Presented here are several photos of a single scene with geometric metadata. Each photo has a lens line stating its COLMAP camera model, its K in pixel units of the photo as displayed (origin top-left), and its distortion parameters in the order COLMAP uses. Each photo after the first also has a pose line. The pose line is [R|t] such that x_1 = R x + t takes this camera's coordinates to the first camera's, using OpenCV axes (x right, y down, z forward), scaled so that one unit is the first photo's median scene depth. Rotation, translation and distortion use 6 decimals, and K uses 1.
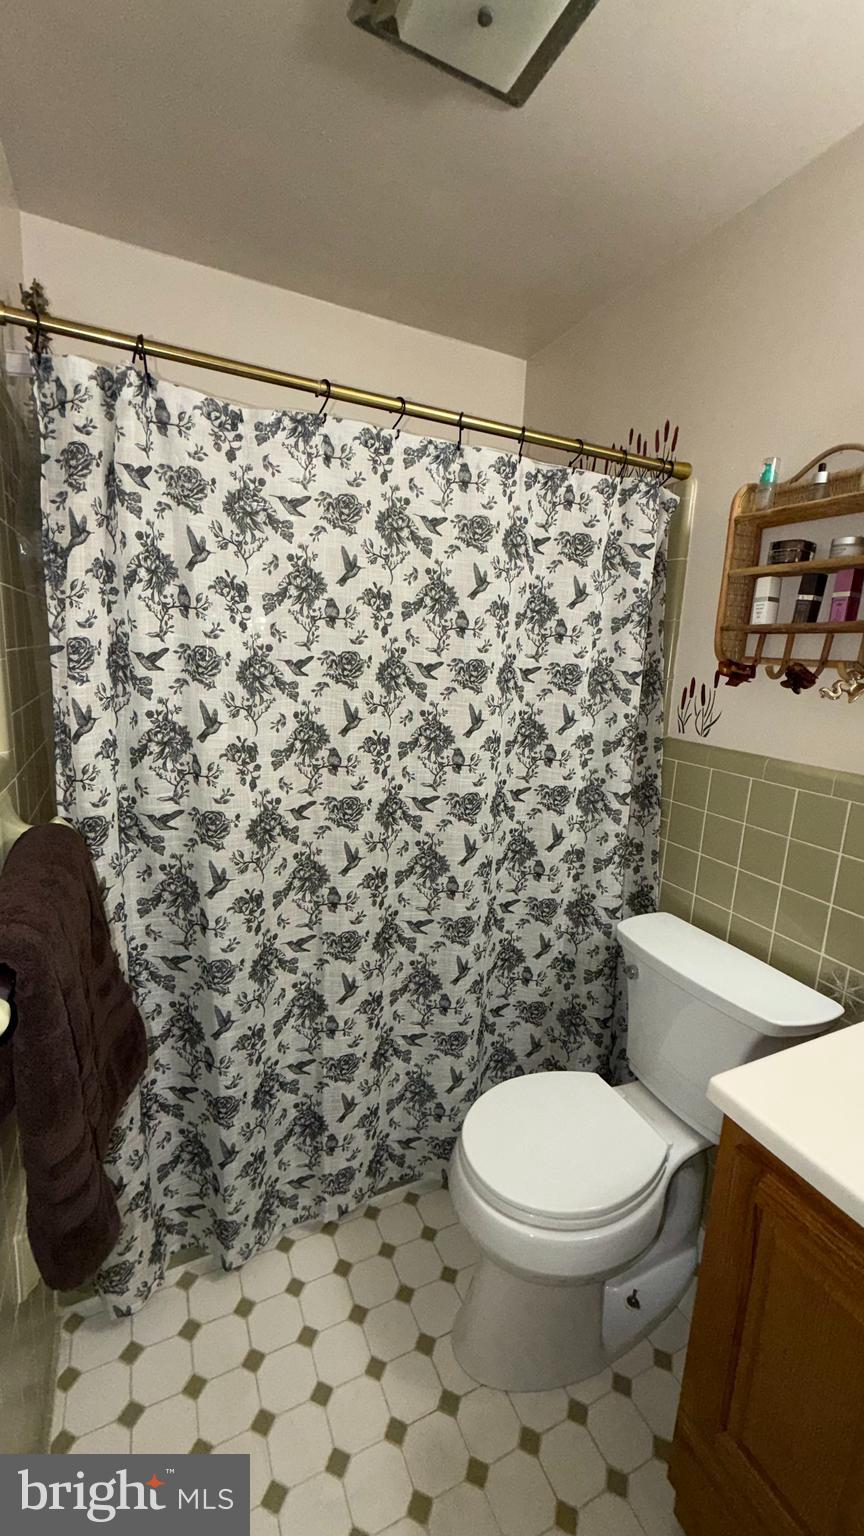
lens RADIAL K [[673.7, 0, 435.4], [0, 673.7, 769.4], [0, 0, 1]] dist [0.007784, 0.000363]
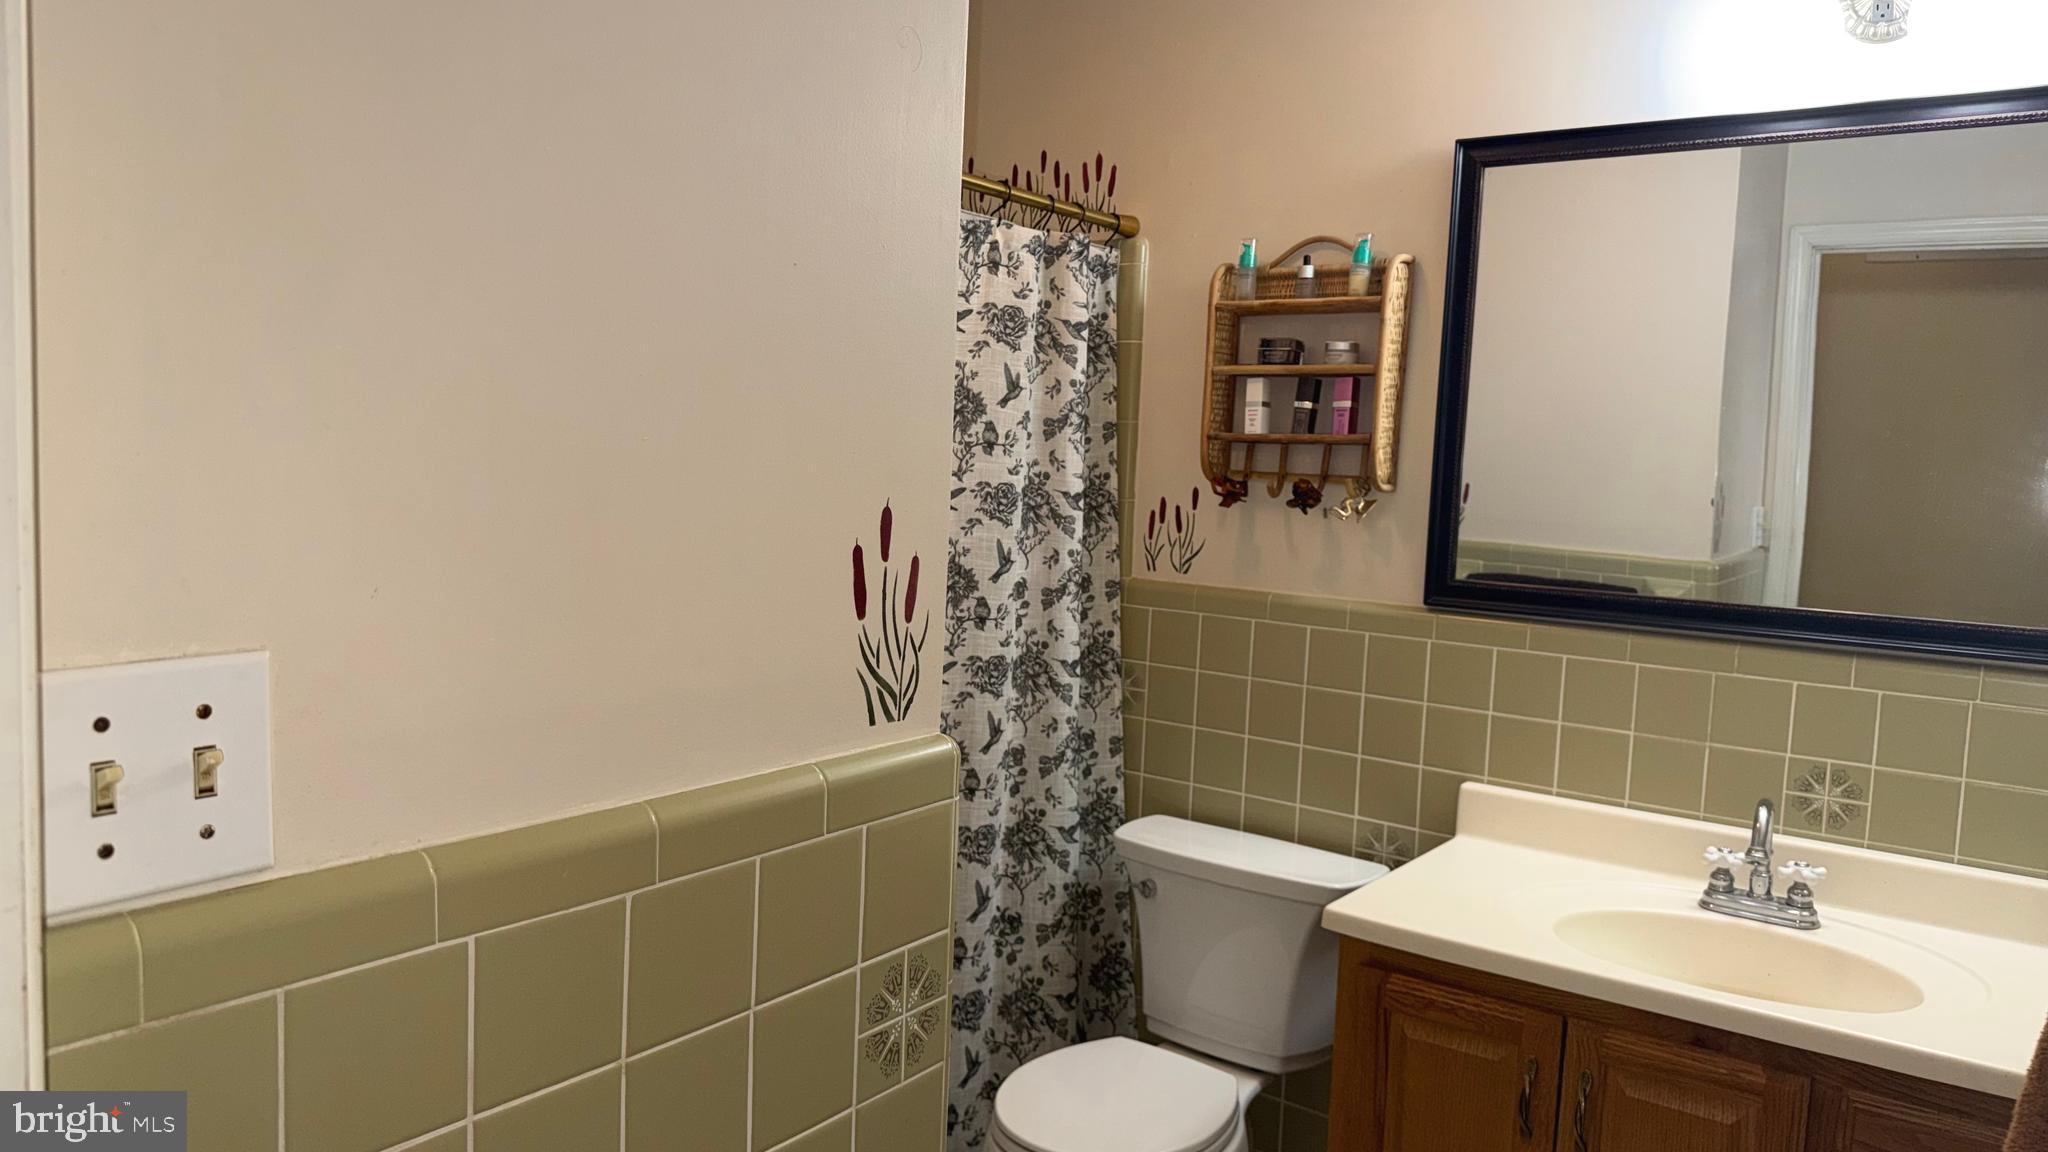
lens RADIAL K [[1441.0, 0, 1029.6], [0, 1441.0, 575.9], [0, 0, 1]] dist [0.133619, -0.197765]
pose [[0.868899, -0.048676, 0.492590, -0.541690], [0.089317, 0.994236, -0.059302, 0.035232], [-0.486865, 0.095524, 0.868238, -0.337630]]
